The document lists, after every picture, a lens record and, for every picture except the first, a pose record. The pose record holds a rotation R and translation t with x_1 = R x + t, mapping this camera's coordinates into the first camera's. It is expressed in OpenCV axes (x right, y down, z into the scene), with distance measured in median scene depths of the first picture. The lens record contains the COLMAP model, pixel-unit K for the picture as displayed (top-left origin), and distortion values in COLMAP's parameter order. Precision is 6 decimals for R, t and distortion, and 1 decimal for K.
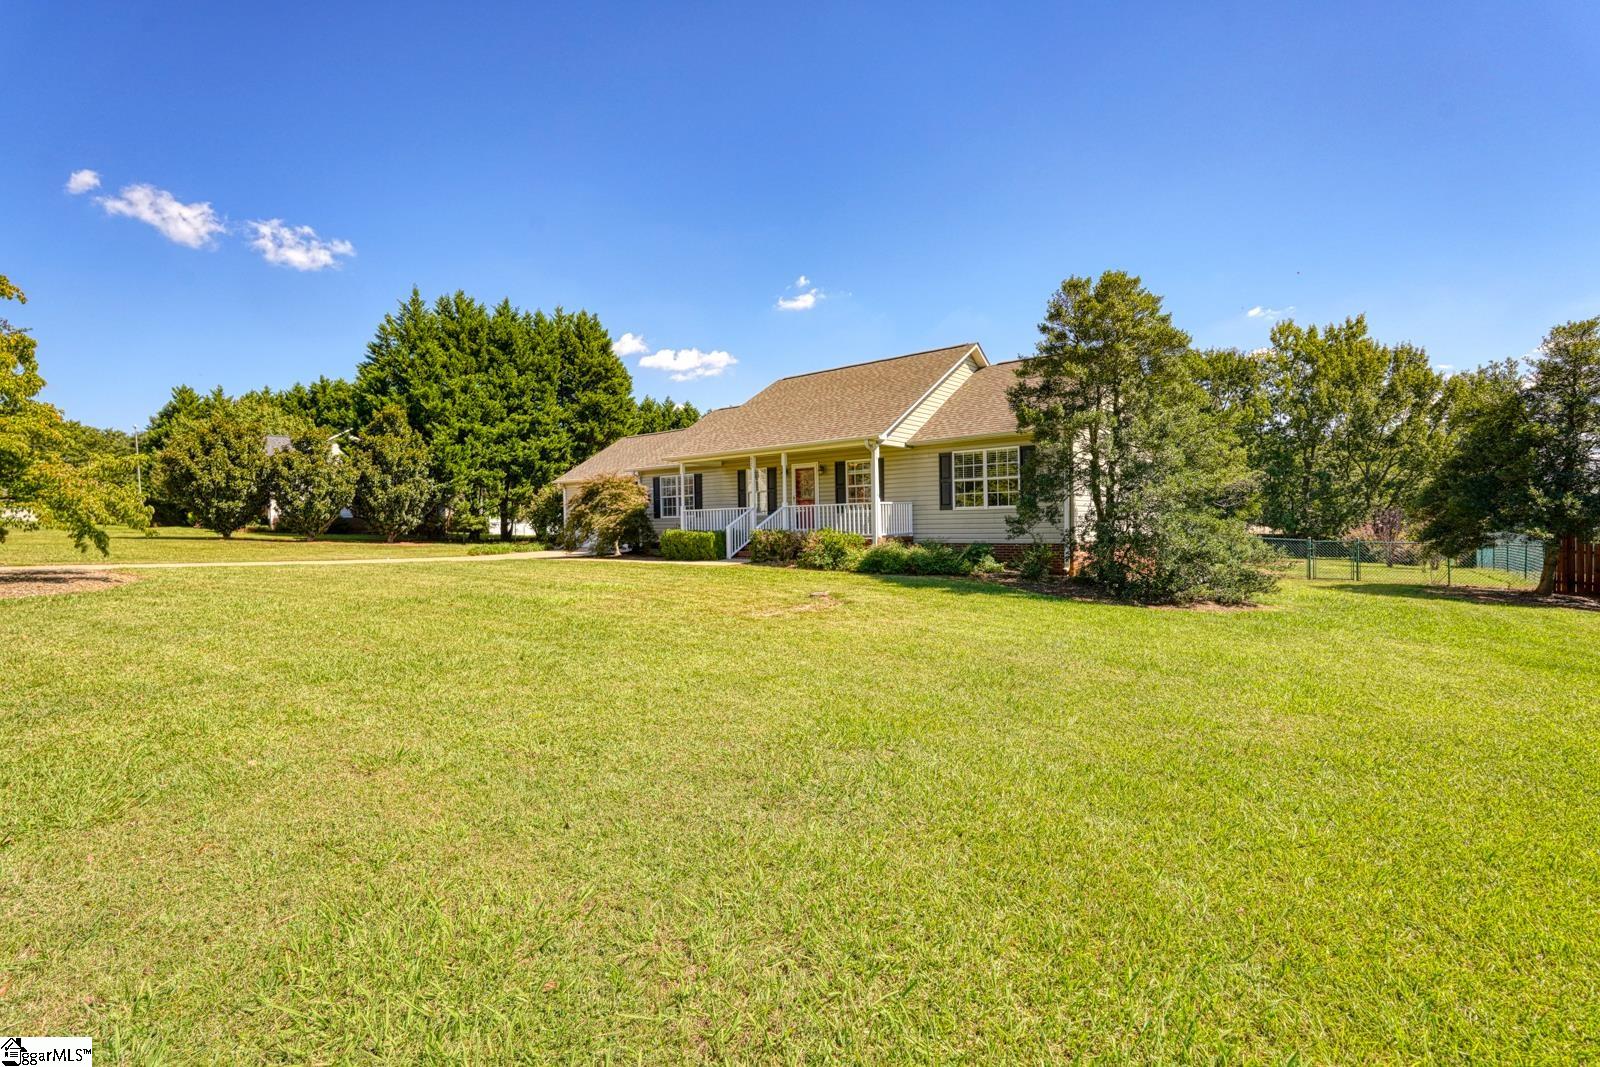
lens RADIAL K [[710.7, 0, 799.4], [0, 710.7, 532.2], [0, 0, 1]] dist [-0.013538, 0.006781]
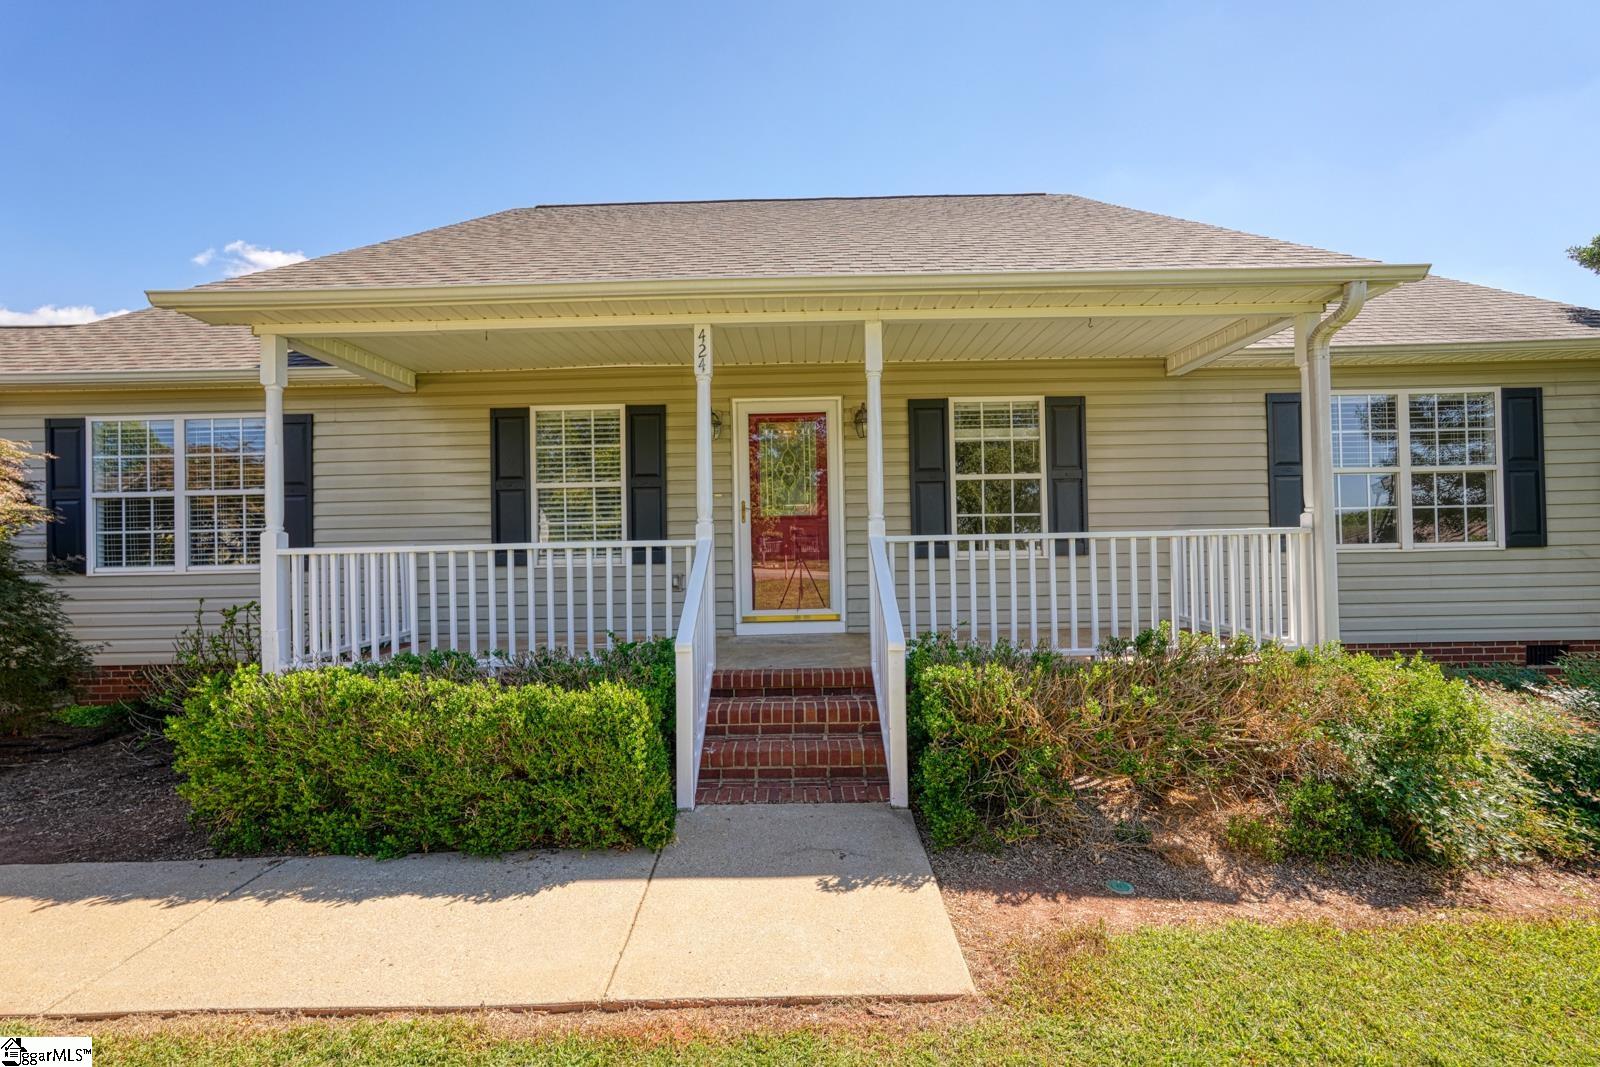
lens RADIAL K [[710.7, 0, 799.7], [0, 710.7, 536.8], [0, 0, 1]] dist [-0.013538, 0.006781]
pose [[0.789693, -0.002572, 0.613497, -0.174301], [0.011178, 0.999886, -0.010197, -0.032993], [-0.613401, 0.014910, 0.789631, 0.746632]]
